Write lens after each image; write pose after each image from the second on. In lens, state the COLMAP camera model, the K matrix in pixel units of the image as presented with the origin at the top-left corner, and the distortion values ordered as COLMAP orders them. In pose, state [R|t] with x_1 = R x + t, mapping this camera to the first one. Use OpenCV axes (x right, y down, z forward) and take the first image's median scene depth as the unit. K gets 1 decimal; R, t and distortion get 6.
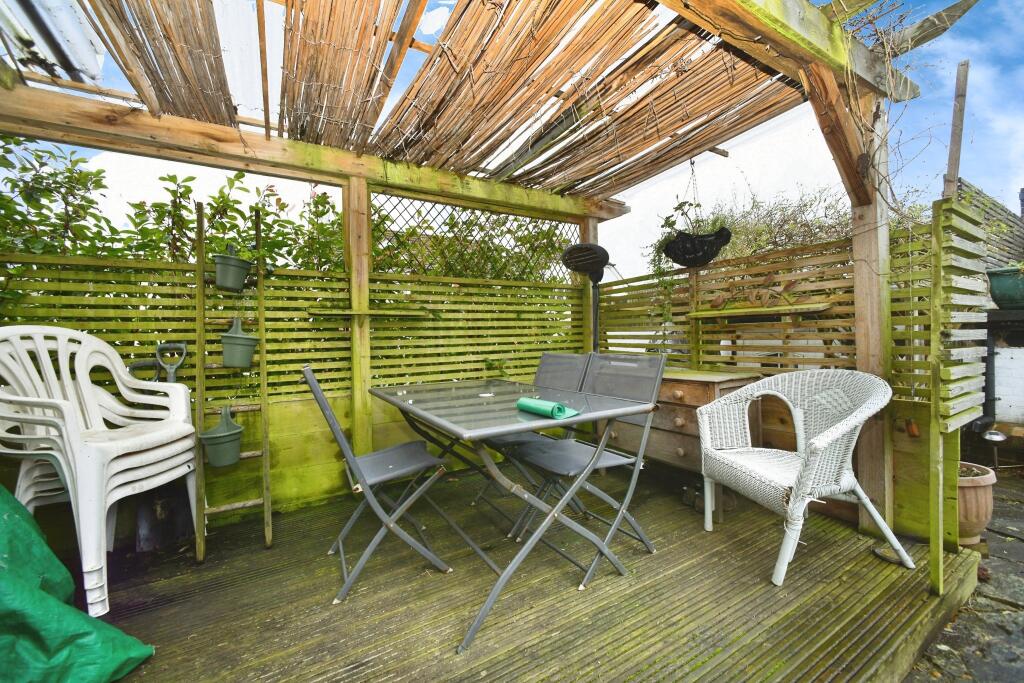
lens RADIAL K [[406.3, 0, 509.2], [0, 406.3, 338.0], [0, 0, 1]] dist [-0.000740, -0.000190]
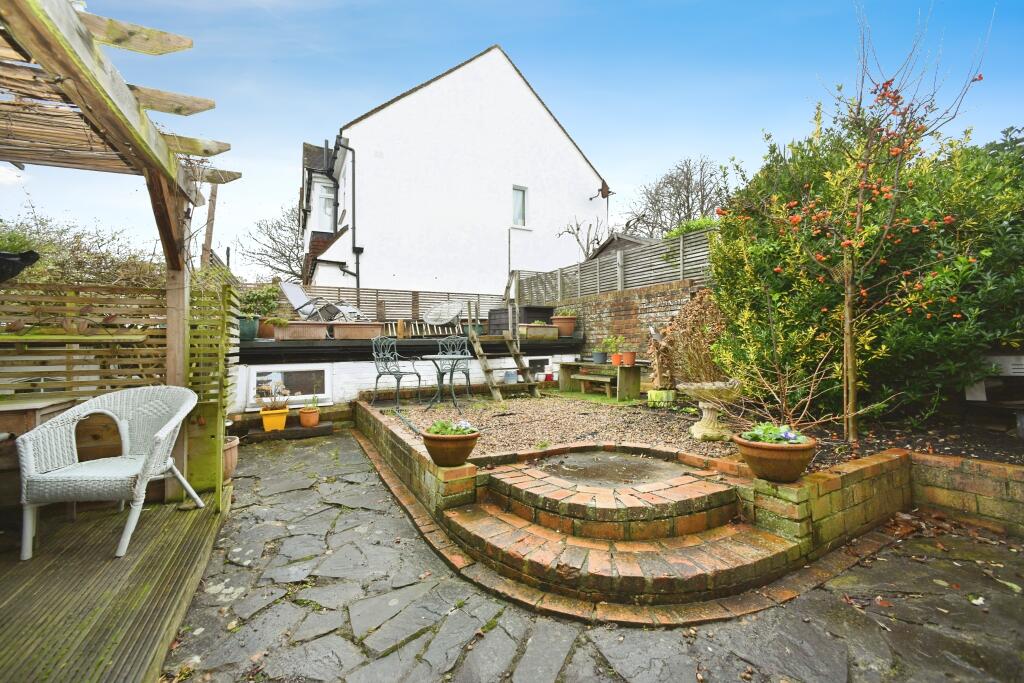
lens RADIAL K [[406.3, 0, 509.2], [0, 406.3, 338.0], [0, 0, 1]] dist [-0.000740, -0.000190]
pose [[0.054739, 0.037941, 0.997780, -0.467837], [0.006729, 0.999241, -0.038366, -0.022041], [-0.998478, 0.008814, 0.054442, -0.246780]]
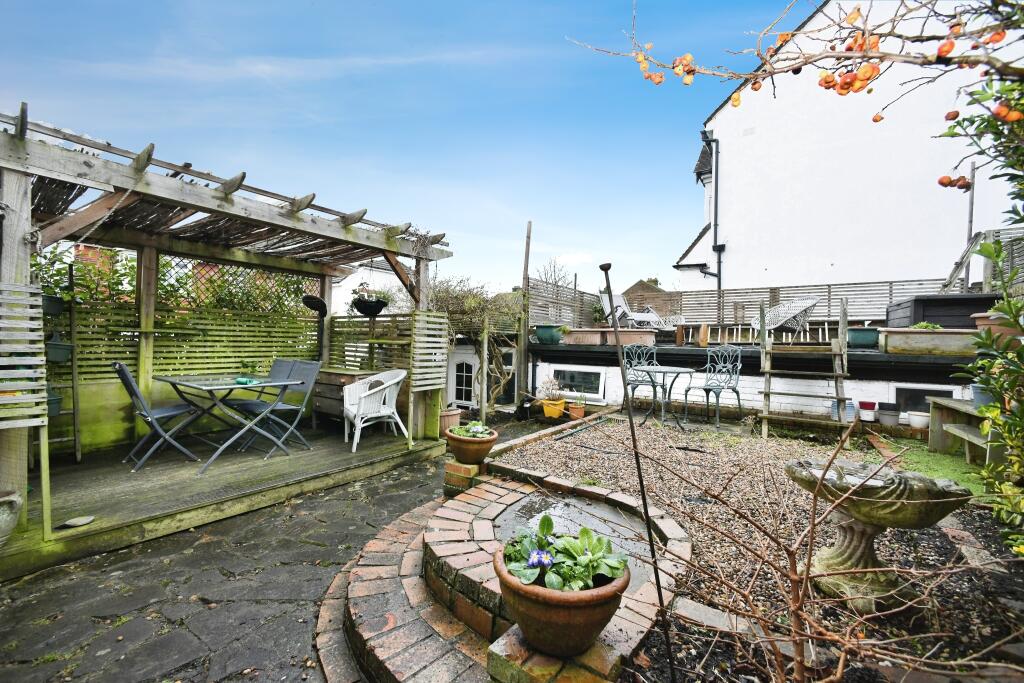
lens RADIAL K [[414.3, 0, 510.6], [0, 414.3, 340.5], [0, 0, 1]] dist [0.001525, 0.000131]
pose [[0.912563, 0.049097, 0.405979, 0.375930], [-0.048176, 0.998761, -0.012495, -0.092969], [-0.406089, -0.008156, 0.913797, -1.437100]]
